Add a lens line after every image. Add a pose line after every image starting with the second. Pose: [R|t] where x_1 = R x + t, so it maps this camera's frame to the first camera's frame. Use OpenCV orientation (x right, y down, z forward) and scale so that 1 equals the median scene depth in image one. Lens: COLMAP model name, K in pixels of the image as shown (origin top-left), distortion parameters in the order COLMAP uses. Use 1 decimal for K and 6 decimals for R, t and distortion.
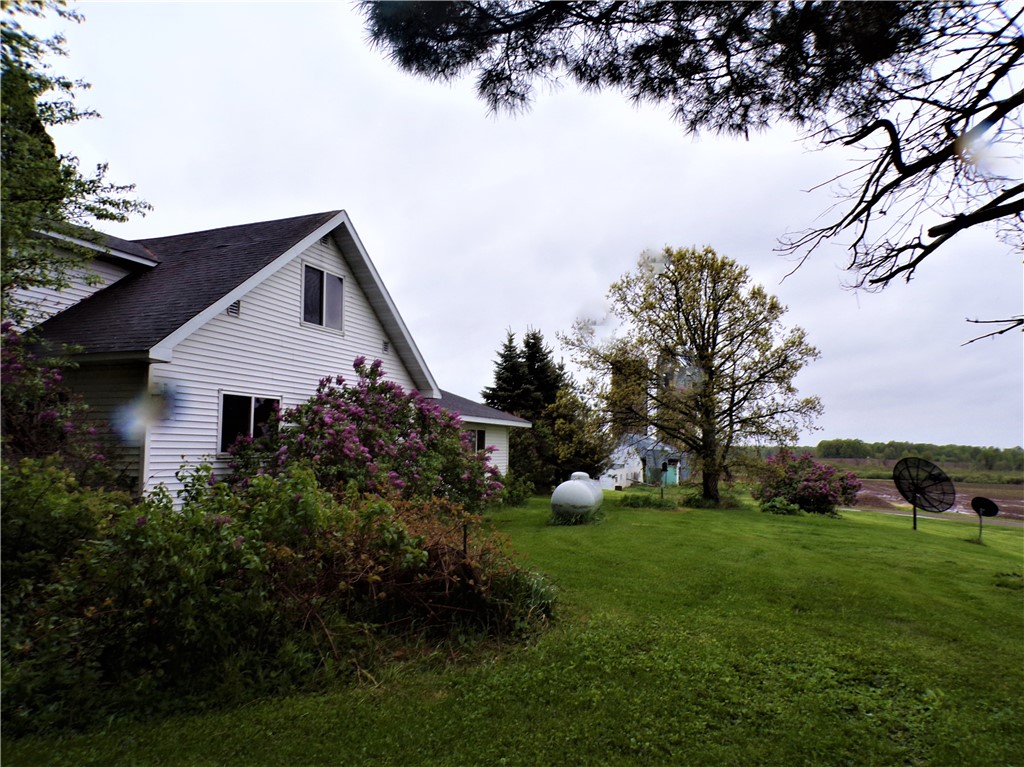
lens RADIAL K [[714.5, 0, 517.9], [0, 714.5, 386.7], [0, 0, 1]] dist [-0.000724, -0.001087]
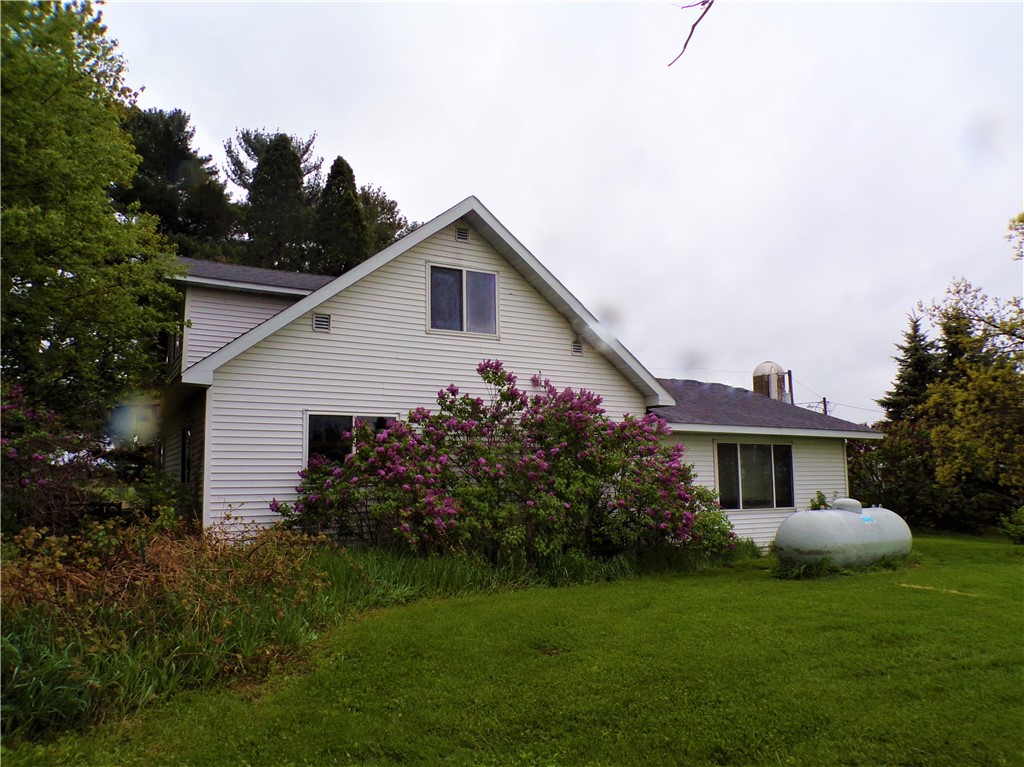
lens RADIAL K [[714.5, 0, 517.9], [0, 714.5, 386.7], [0, 0, 1]] dist [-0.000724, -0.001087]
pose [[0.777512, -0.102989, -0.620378, 0.273742], [0.074920, 0.994643, -0.071223, 0.043421], [0.624390, 0.008898, 0.781062, 0.310453]]
